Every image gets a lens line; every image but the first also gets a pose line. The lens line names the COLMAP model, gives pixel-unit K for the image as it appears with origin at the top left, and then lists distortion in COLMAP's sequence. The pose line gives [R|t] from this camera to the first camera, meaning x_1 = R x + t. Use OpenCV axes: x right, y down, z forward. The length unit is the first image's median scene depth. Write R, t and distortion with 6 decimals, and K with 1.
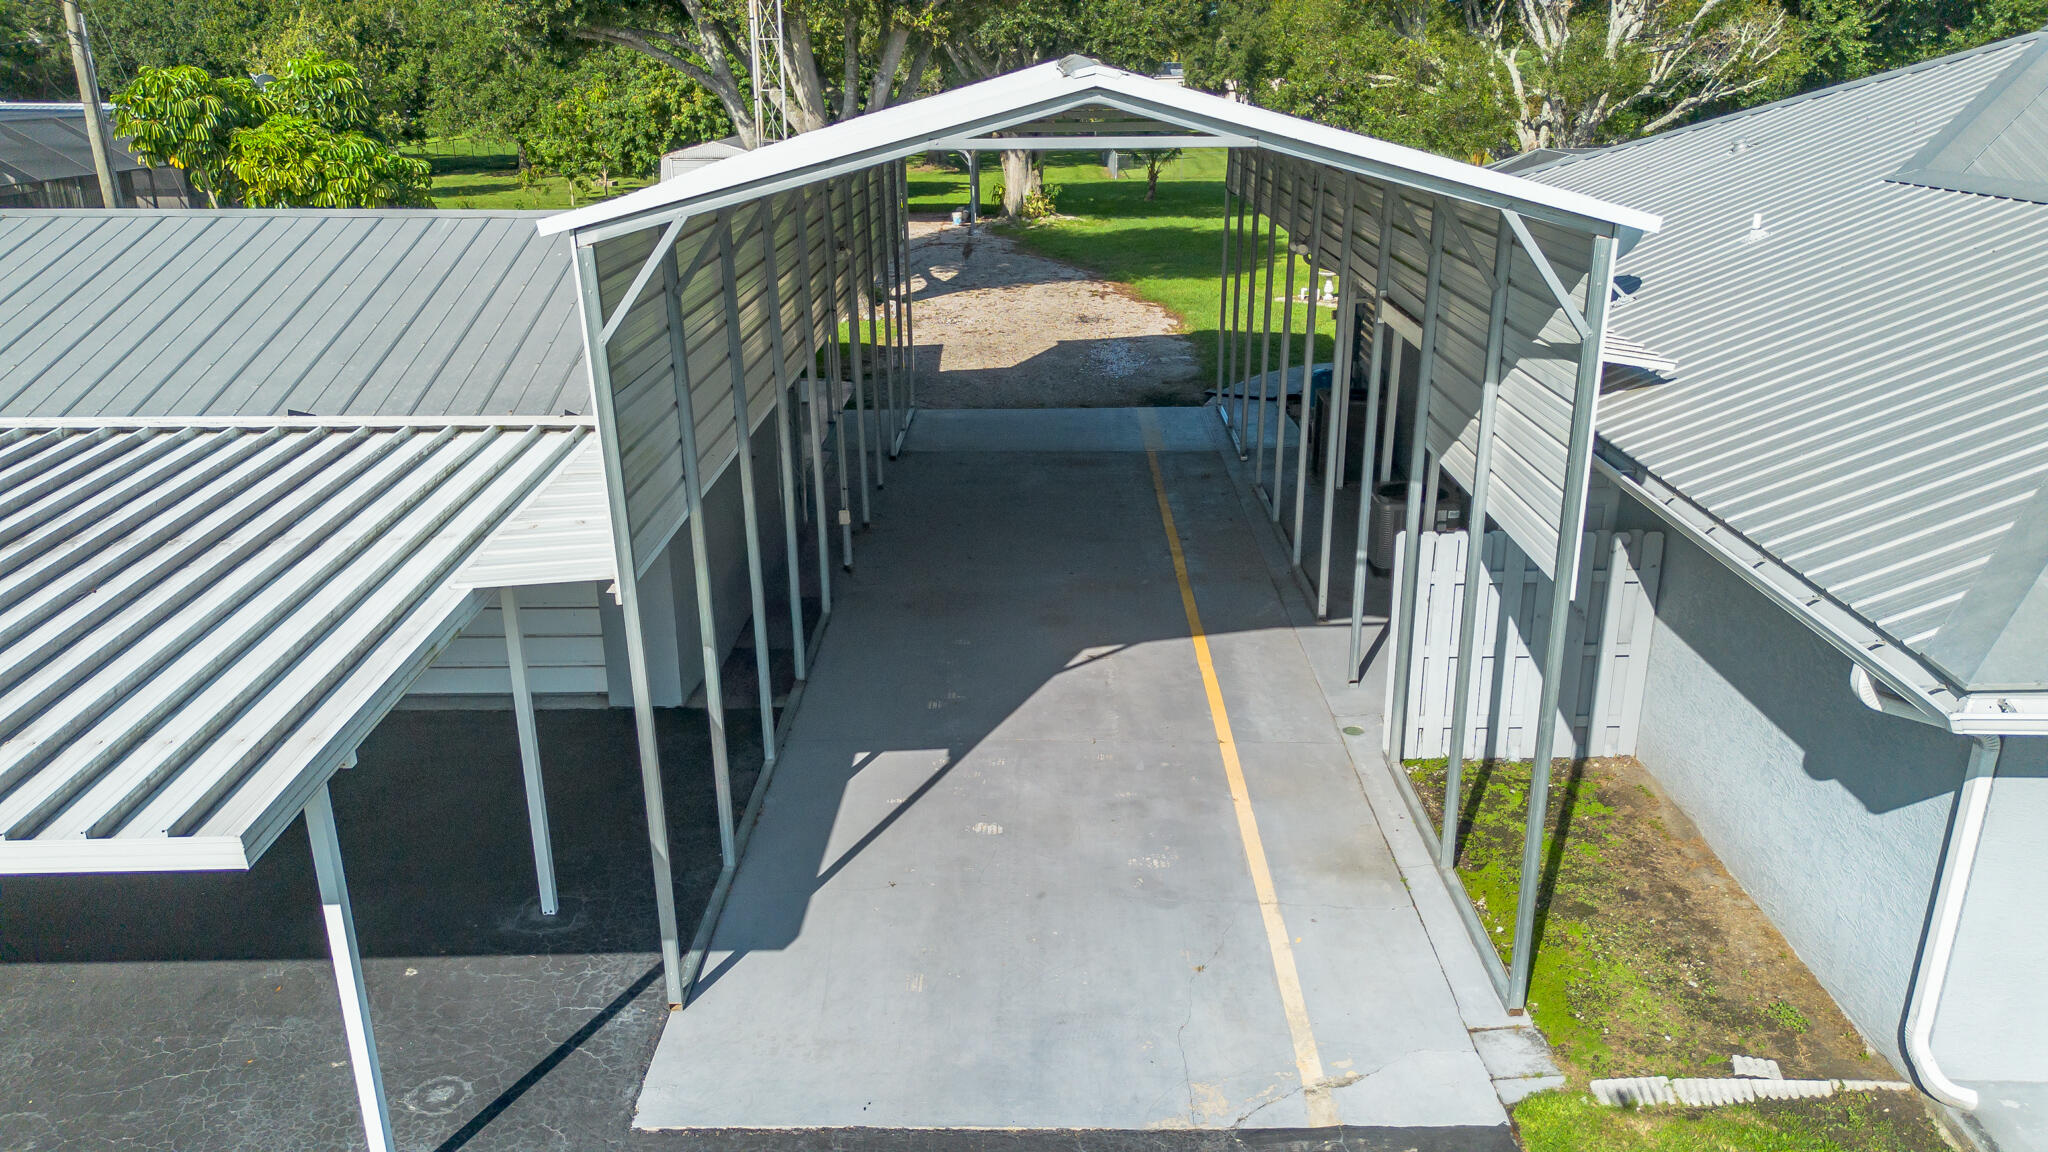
lens RADIAL K [[1451.3, 0, 1019.7], [0, 1451.3, 576.2], [0, 0, 1]] dist [0.066481, -0.057203]
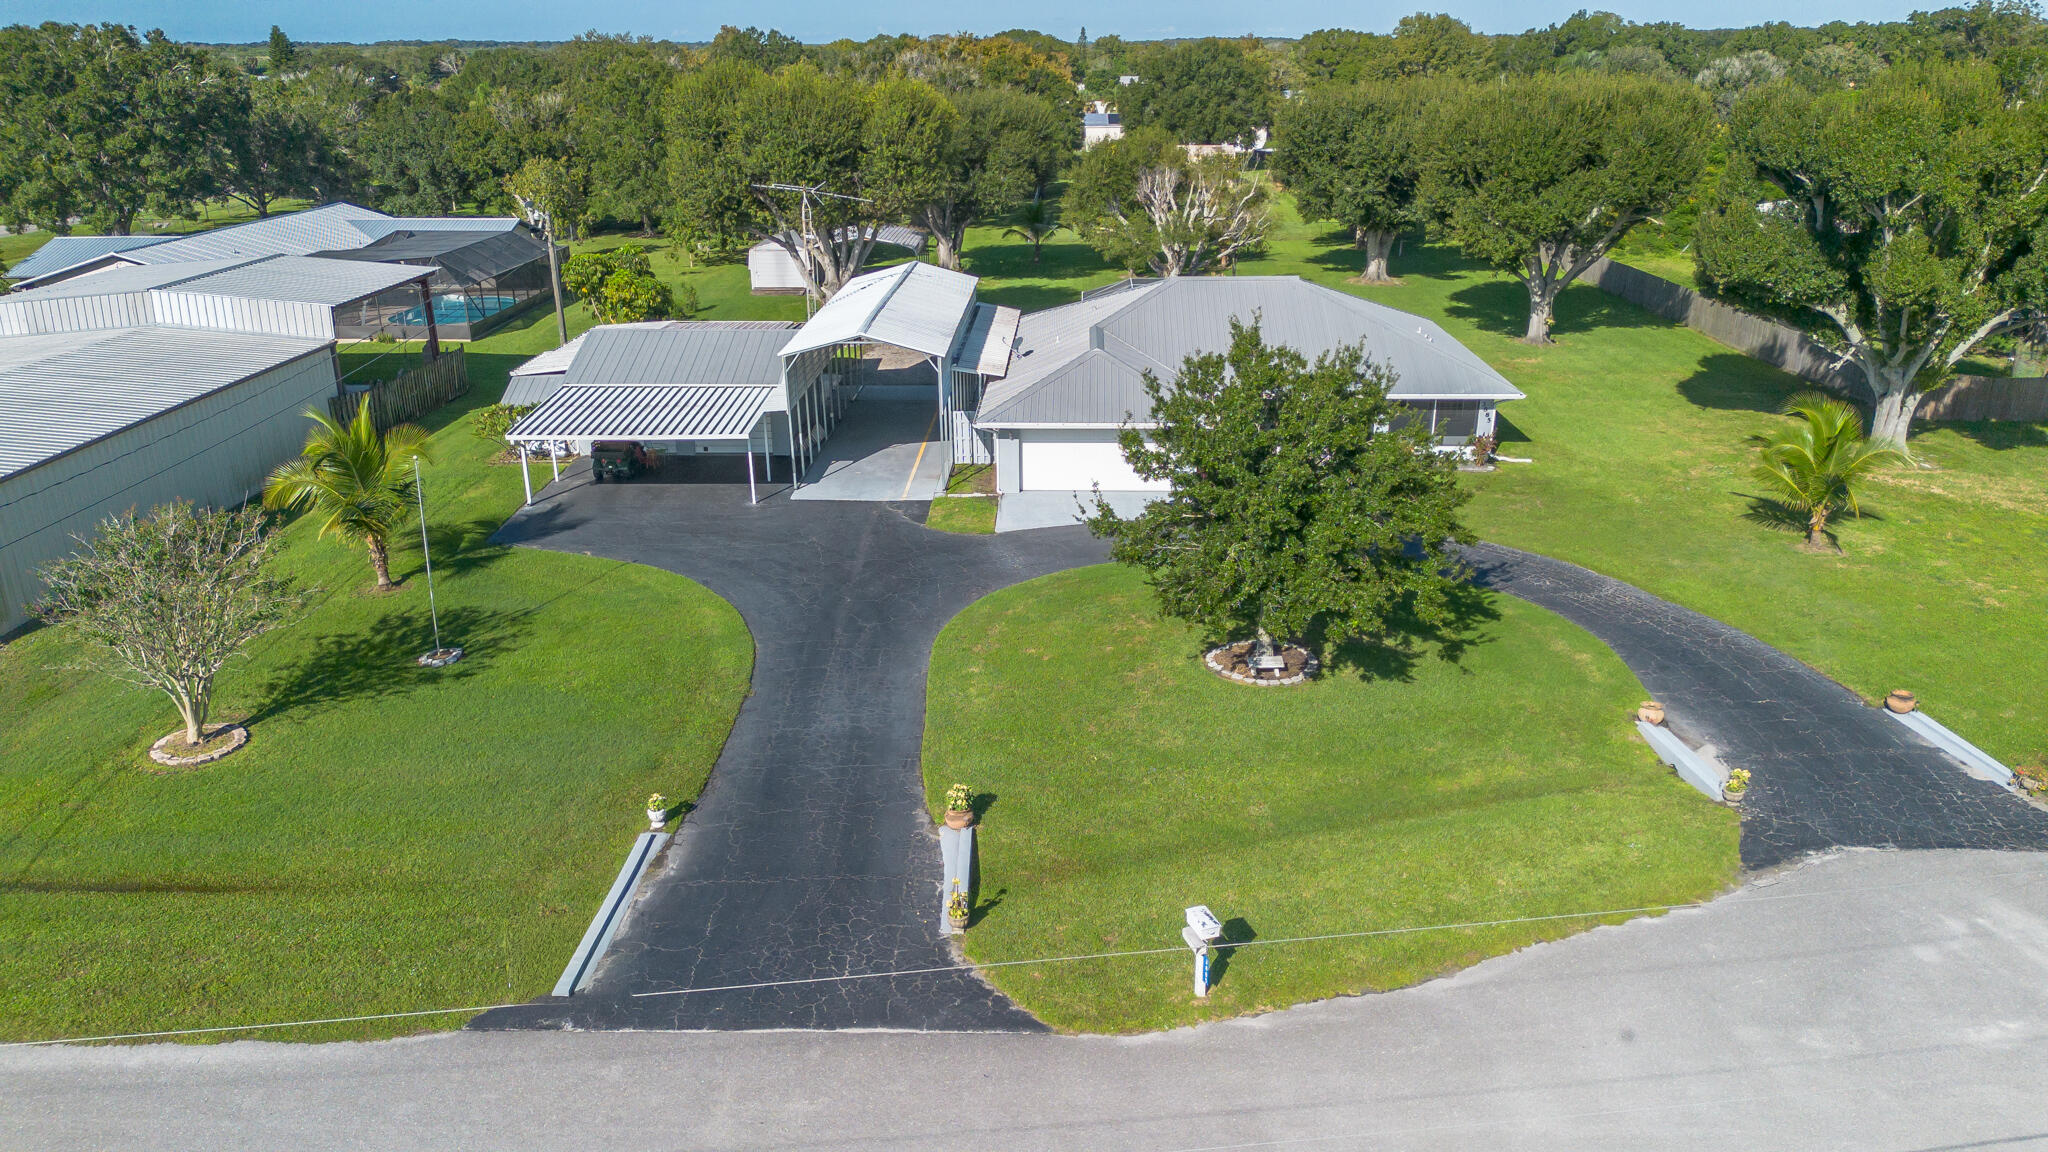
lens RADIAL K [[1451.3, 0, 1019.7], [0, 1451.3, 576.2], [0, 0, 1]] dist [0.066481, -0.057203]
pose [[0.999758, 0.005224, -0.021377, 0.148370], [-0.005002, 0.999933, 0.010429, 0.112087], [0.021430, -0.010319, 0.999717, -0.903467]]
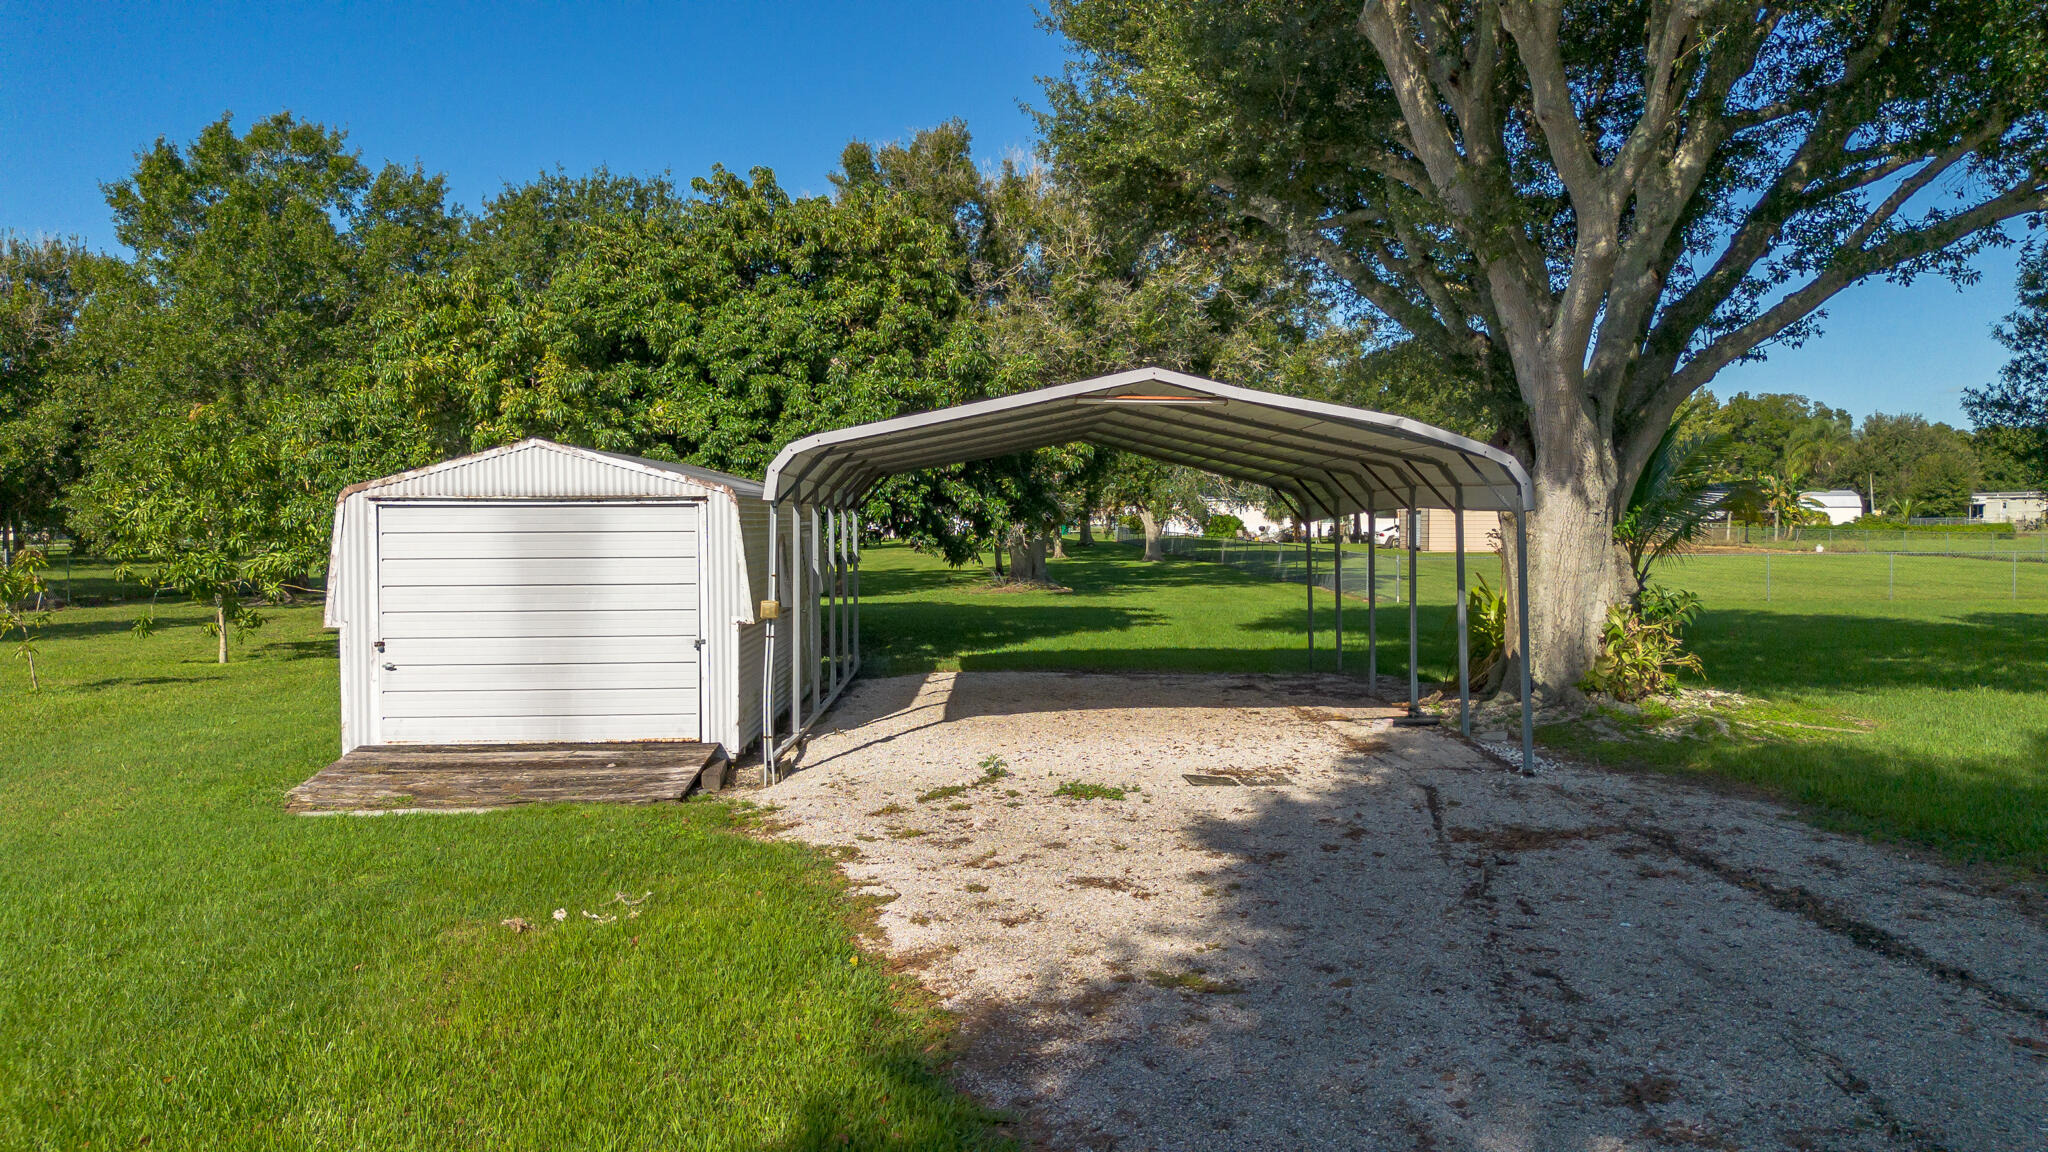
lens RADIAL K [[1451.3, 0, 1019.7], [0, 1451.3, 576.2], [0, 0, 1]] dist [0.066481, -0.057203]
pose [[0.999903, -0.004787, 0.013090, -0.133330], [0.008379, 0.956957, -0.290109, -0.213423], [-0.011138, 0.290190, 0.956904, 0.821208]]
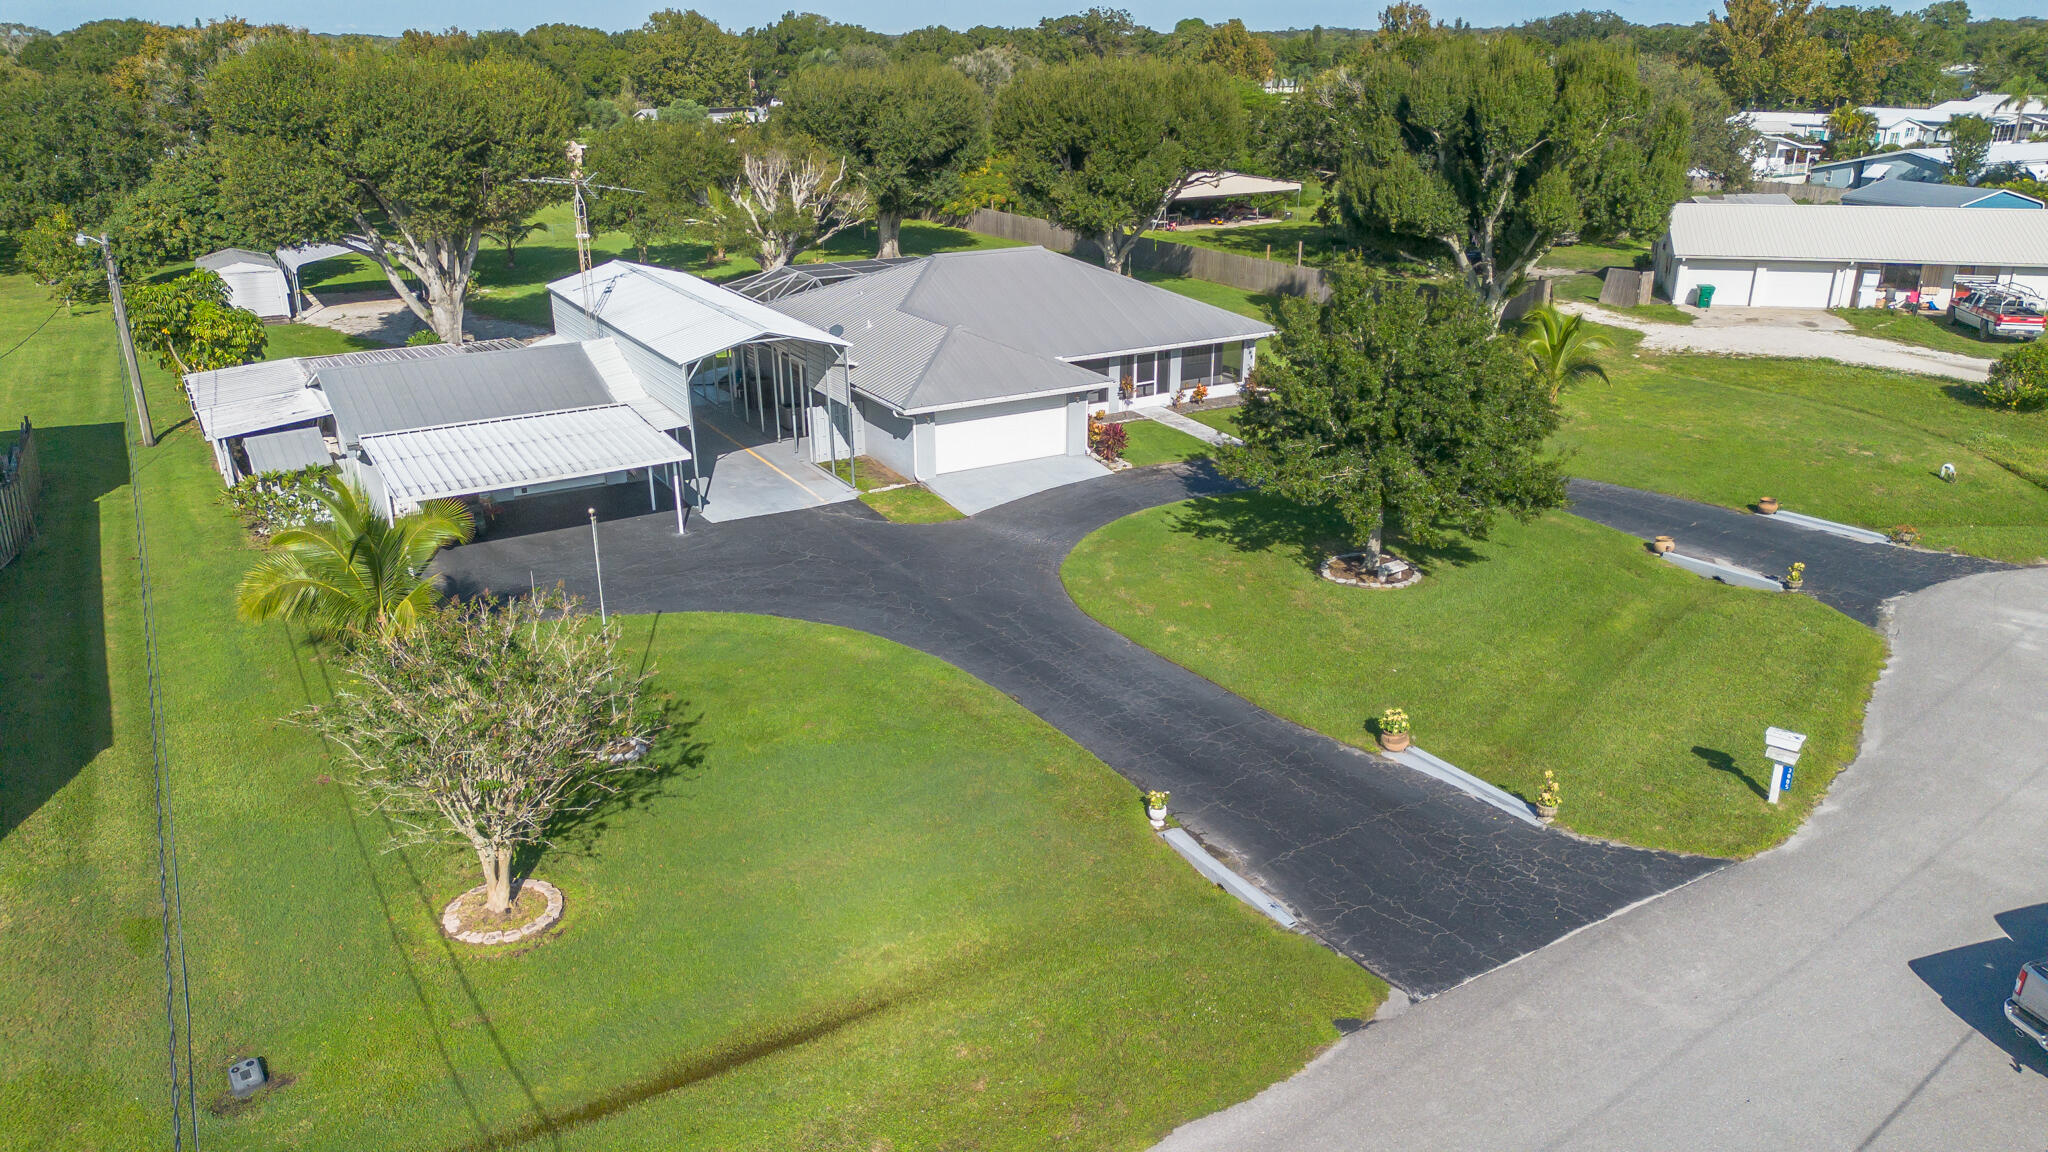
lens RADIAL K [[1451.3, 0, 1019.7], [0, 1451.3, 576.2], [0, 0, 1]] dist [0.066481, -0.057203]
pose [[0.854660, -0.180060, 0.486964, -0.352101], [0.175042, 0.982953, 0.056245, 0.082852], [-0.488791, 0.037168, 0.871609, -0.770897]]
